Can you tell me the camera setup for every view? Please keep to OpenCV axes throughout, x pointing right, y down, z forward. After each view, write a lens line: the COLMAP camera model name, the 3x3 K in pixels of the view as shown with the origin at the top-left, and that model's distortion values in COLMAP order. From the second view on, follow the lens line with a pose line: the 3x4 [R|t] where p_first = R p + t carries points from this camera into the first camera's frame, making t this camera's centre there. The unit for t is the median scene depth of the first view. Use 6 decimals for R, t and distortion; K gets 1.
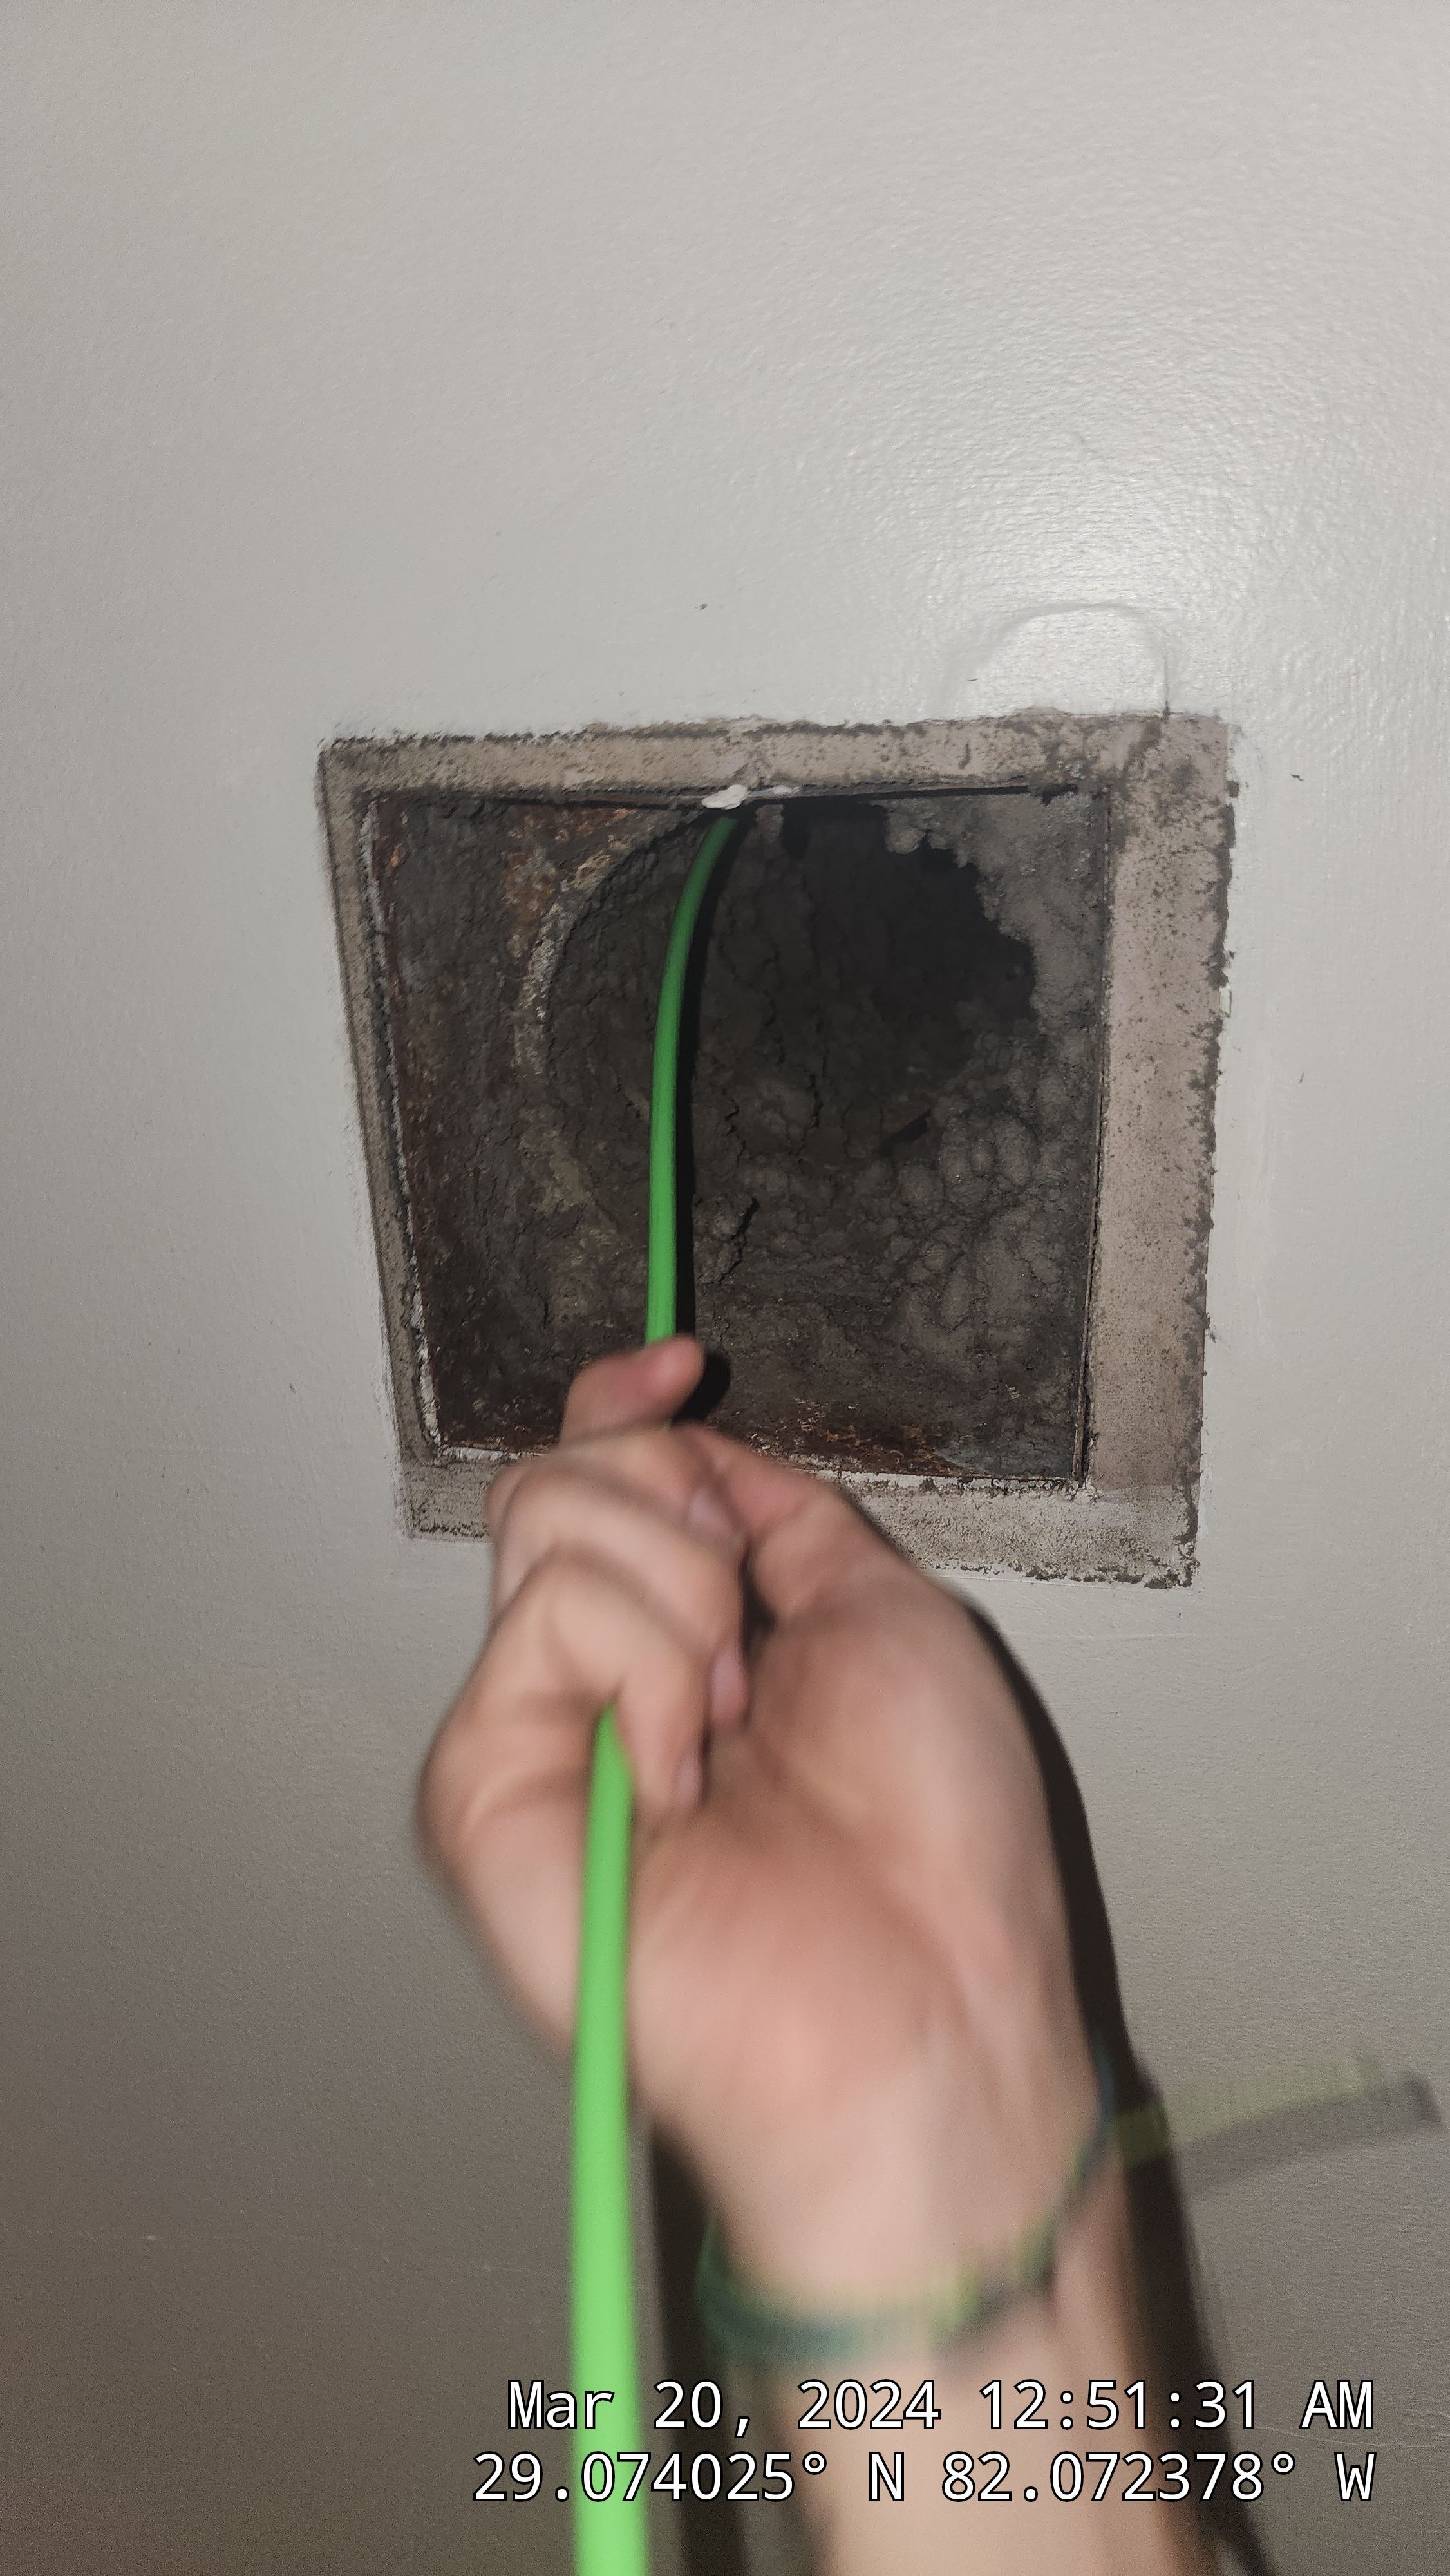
lens RADIAL K [[1812.5, 0, 725.0], [0, 1812.5, 1288.0], [0, 0, 1]] dist [-0.026351, 0.000633]
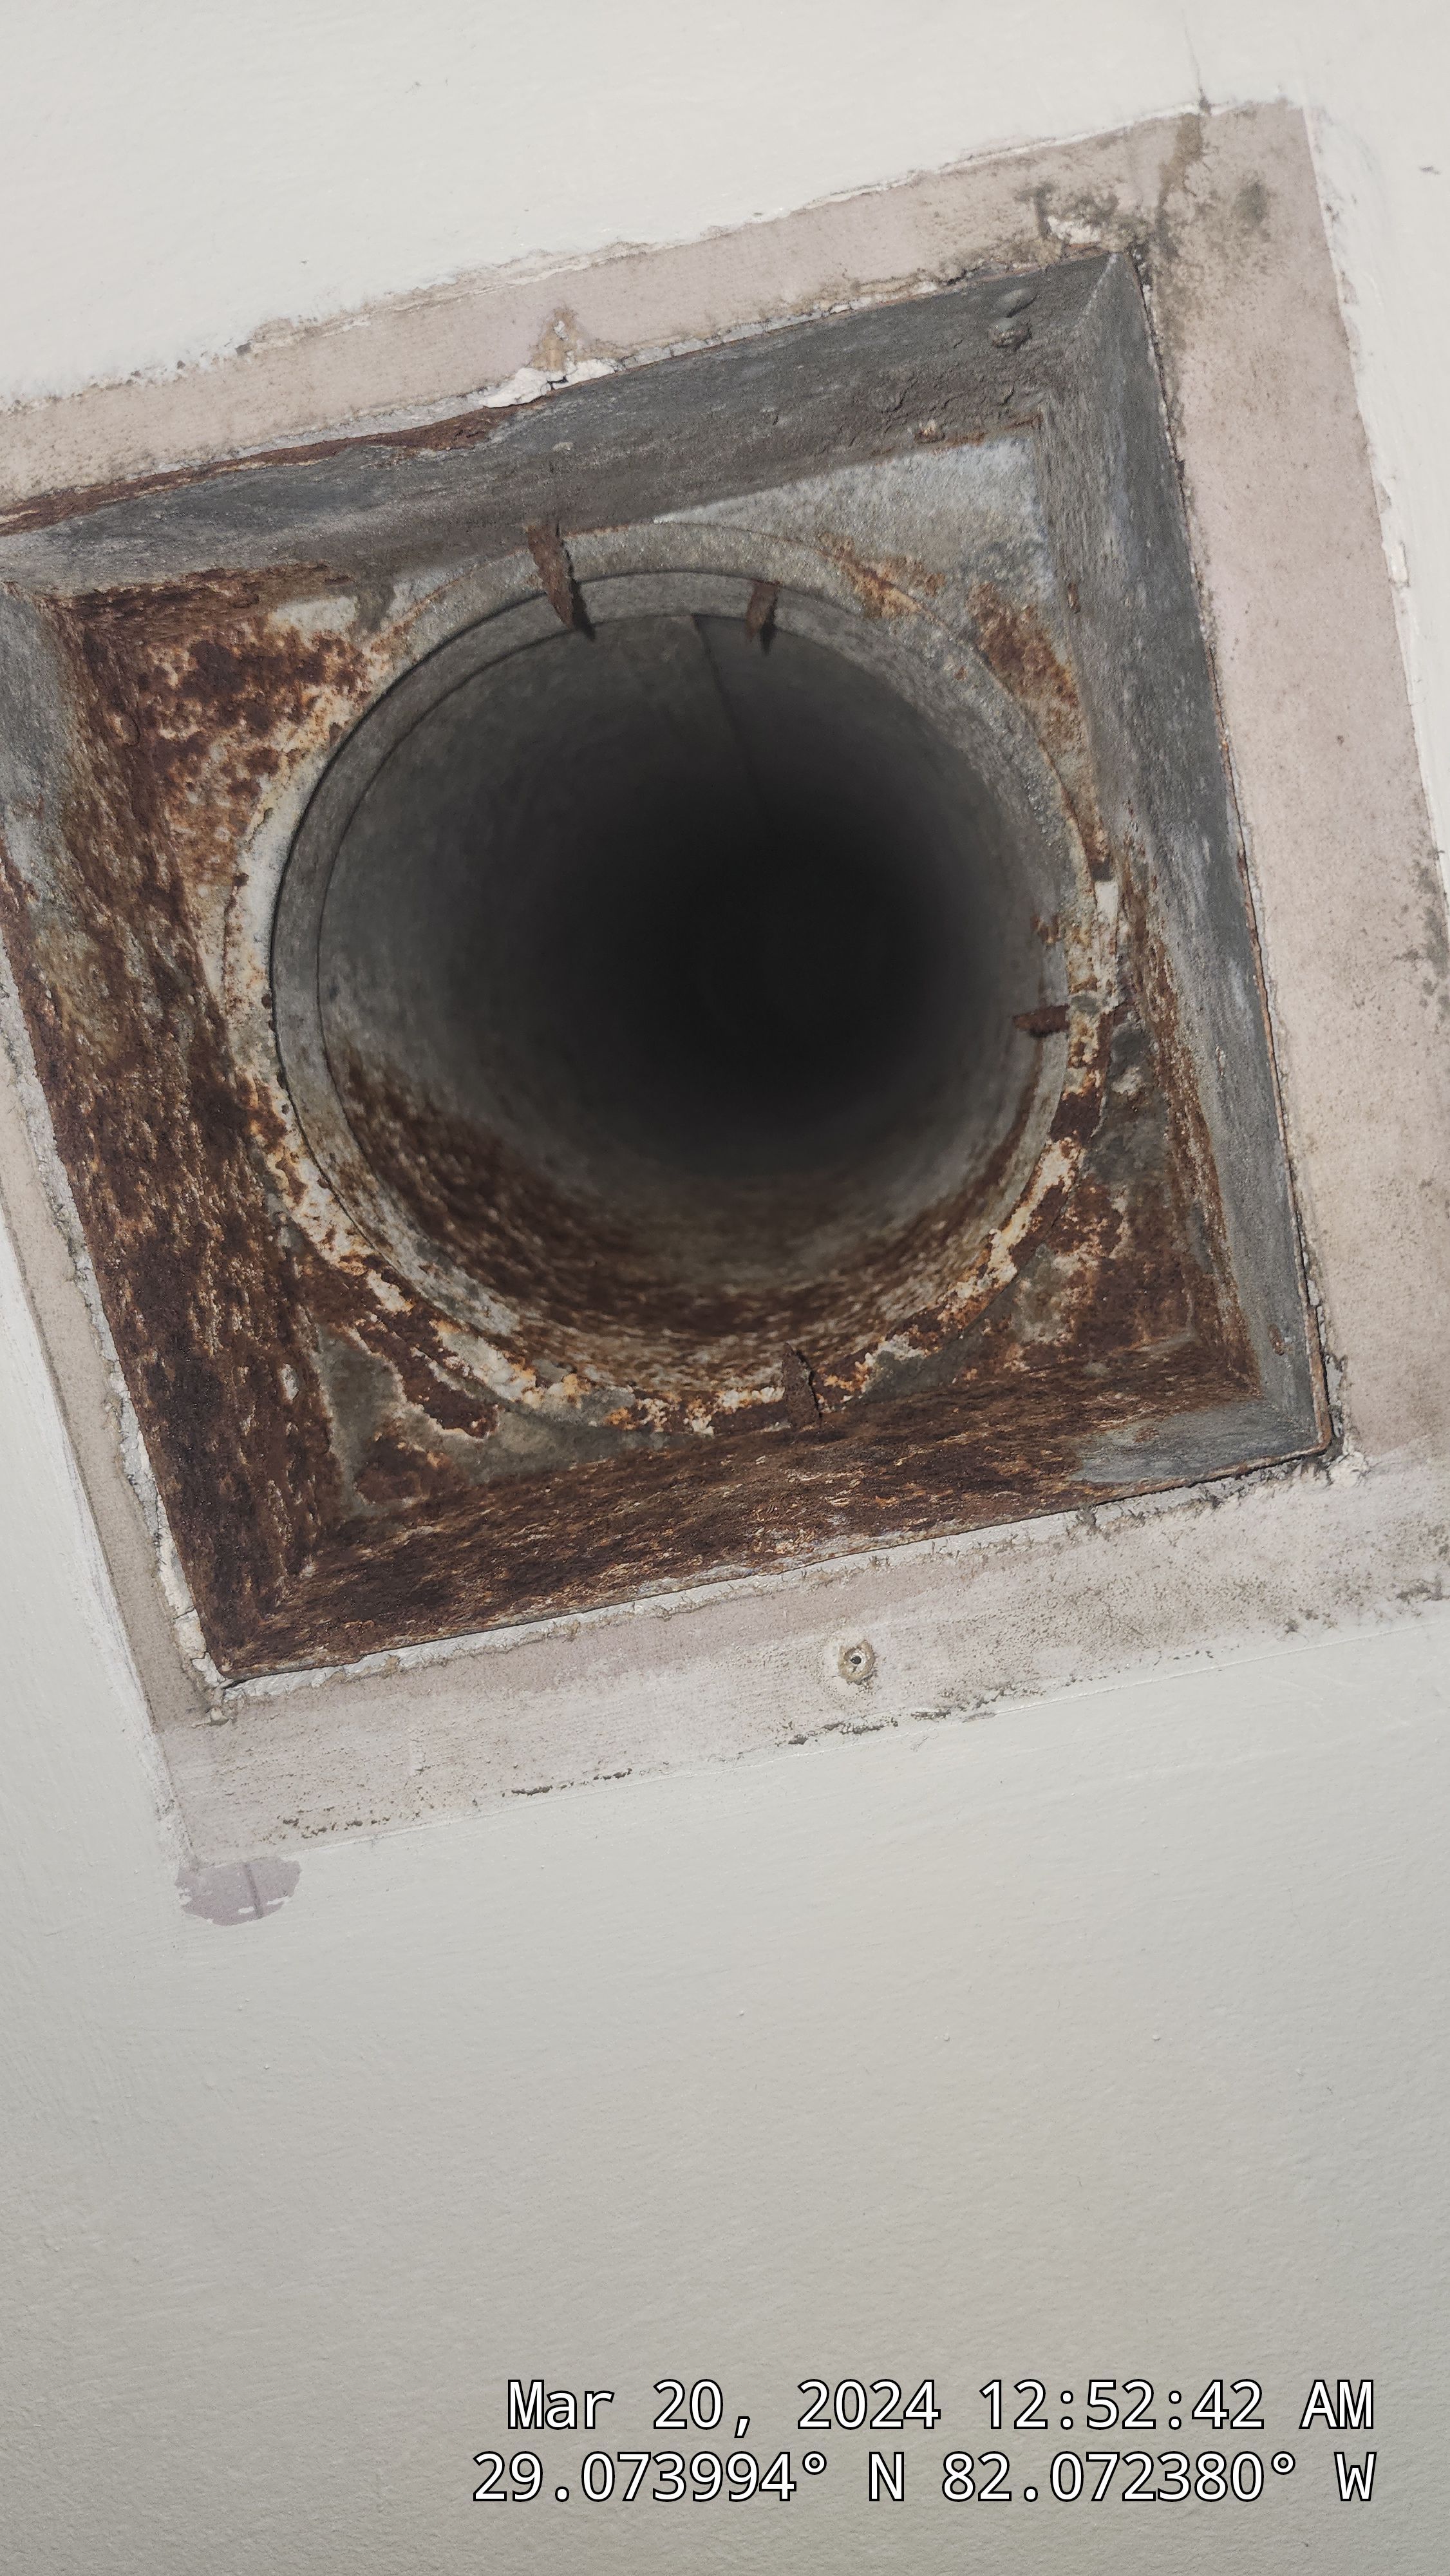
lens RADIAL K [[1812.5, 0, 725.0], [0, 1812.5, 1288.0], [0, 0, 1]] dist [-0.026351, 0.000633]
pose [[0.965666, -0.197913, 0.168286, -0.086534], [0.229534, 0.953382, -0.195899, 0.133406], [-0.121670, 0.227800, 0.966076, 0.472960]]
